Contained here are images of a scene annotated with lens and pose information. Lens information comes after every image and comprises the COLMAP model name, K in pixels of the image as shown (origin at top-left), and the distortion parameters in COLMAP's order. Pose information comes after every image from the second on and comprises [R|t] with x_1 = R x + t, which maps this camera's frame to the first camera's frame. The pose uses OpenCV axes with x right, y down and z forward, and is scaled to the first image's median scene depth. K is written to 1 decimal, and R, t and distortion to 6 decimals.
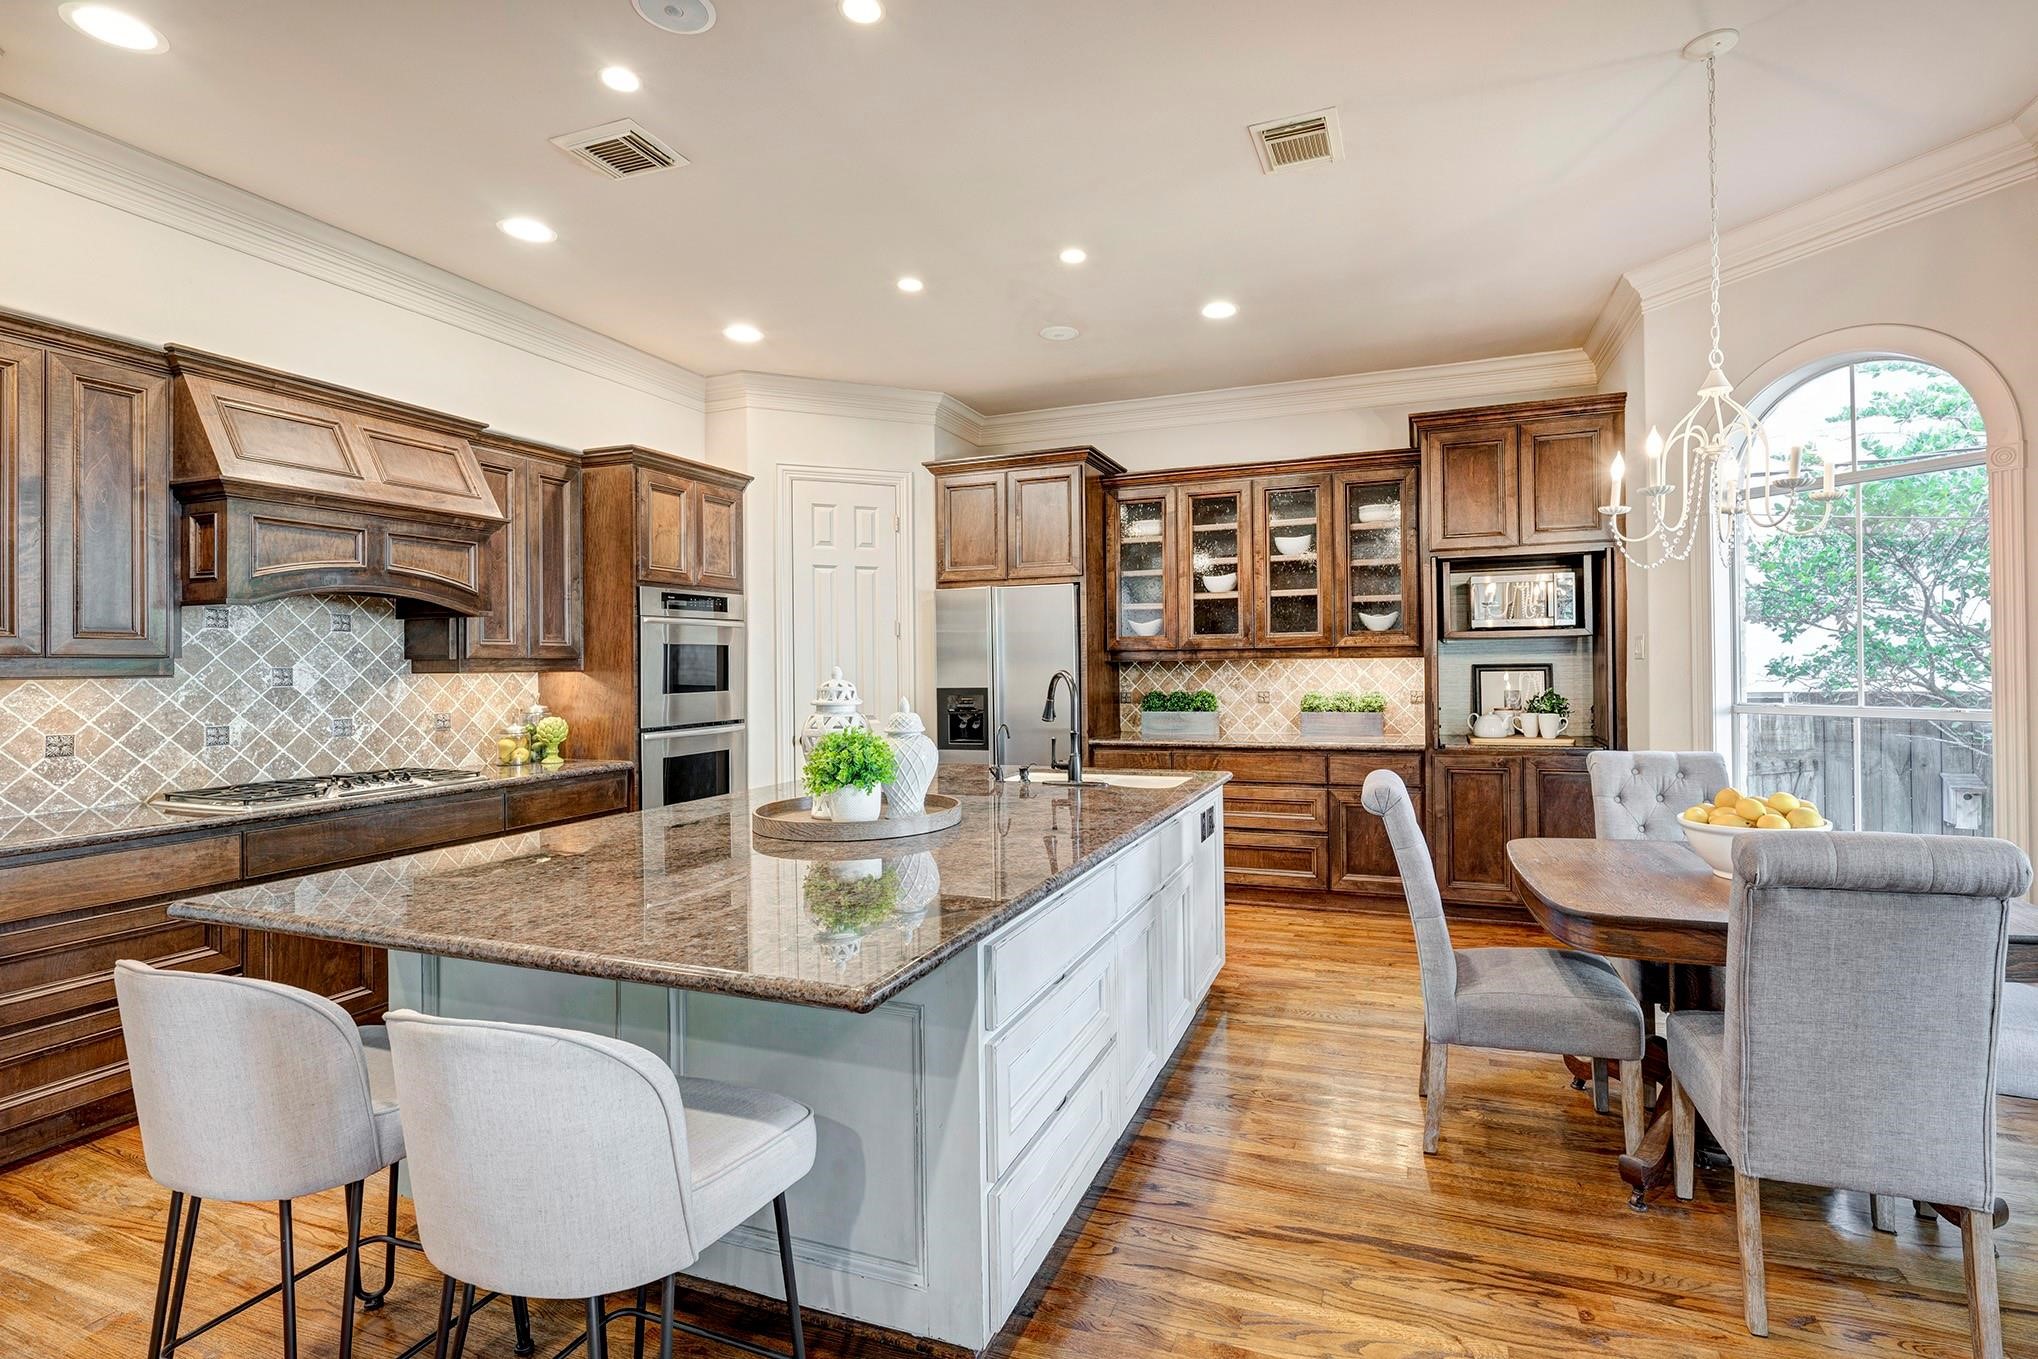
lens RADIAL K [[939.6, 0, 1023.8], [0, 939.6, 665.7], [0, 0, 1]] dist [-0.001905, -0.000270]
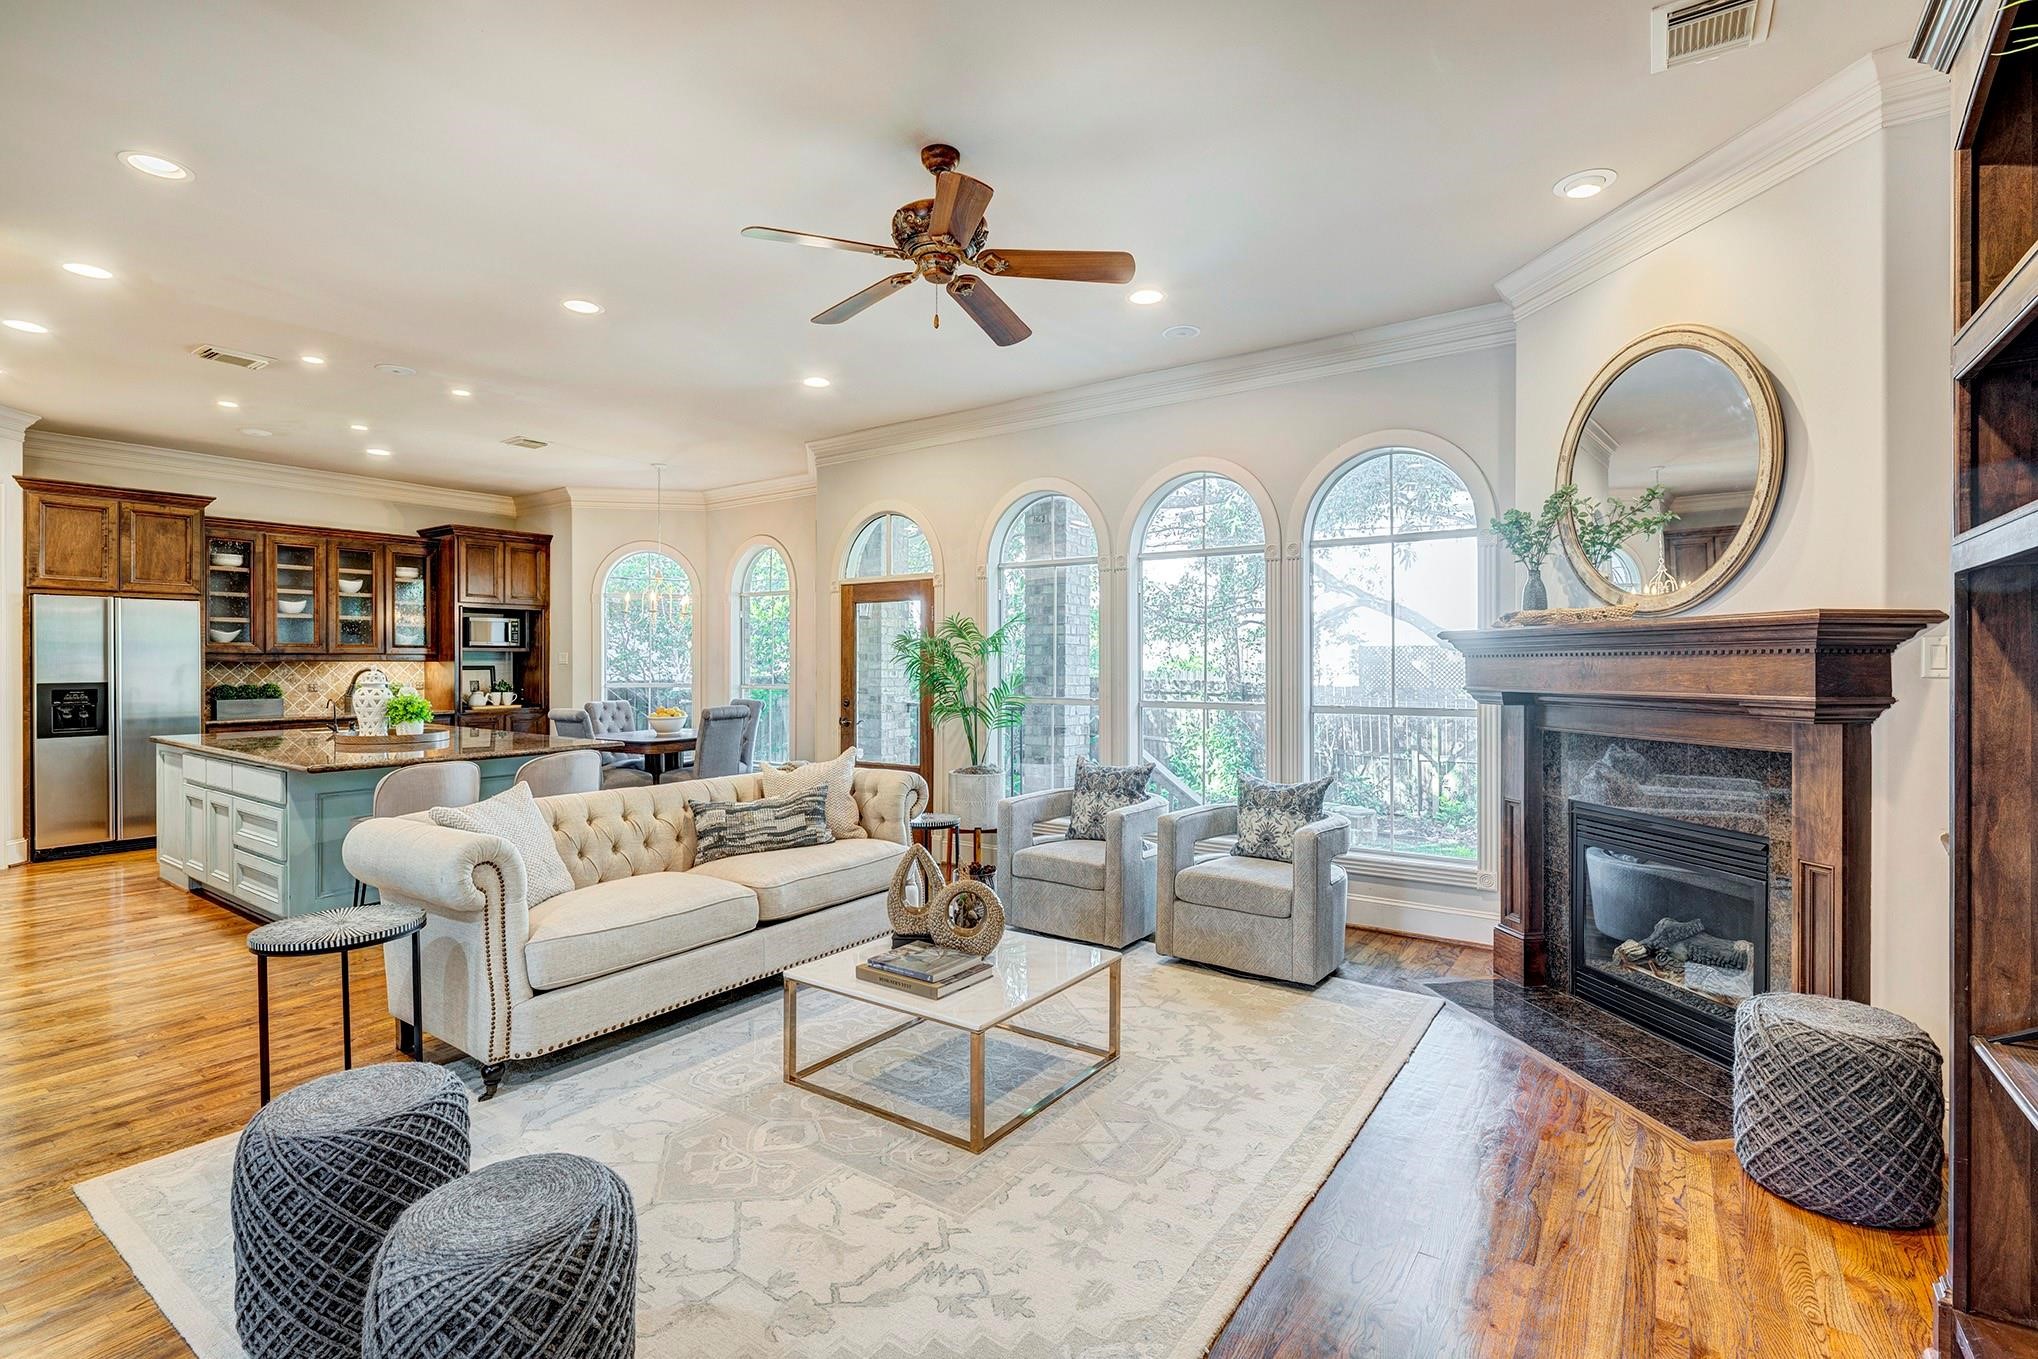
lens RADIAL K [[939.6, 0, 1017.2], [0, 939.6, 674.1], [0, 0, 1]] dist [-0.001905, -0.000270]
pose [[0.232167, 0.002364, 0.972673, -0.905324], [0.001282, 0.999995, -0.002736, 0.018346], [-0.972675, 0.001882, 0.232163, -0.383113]]
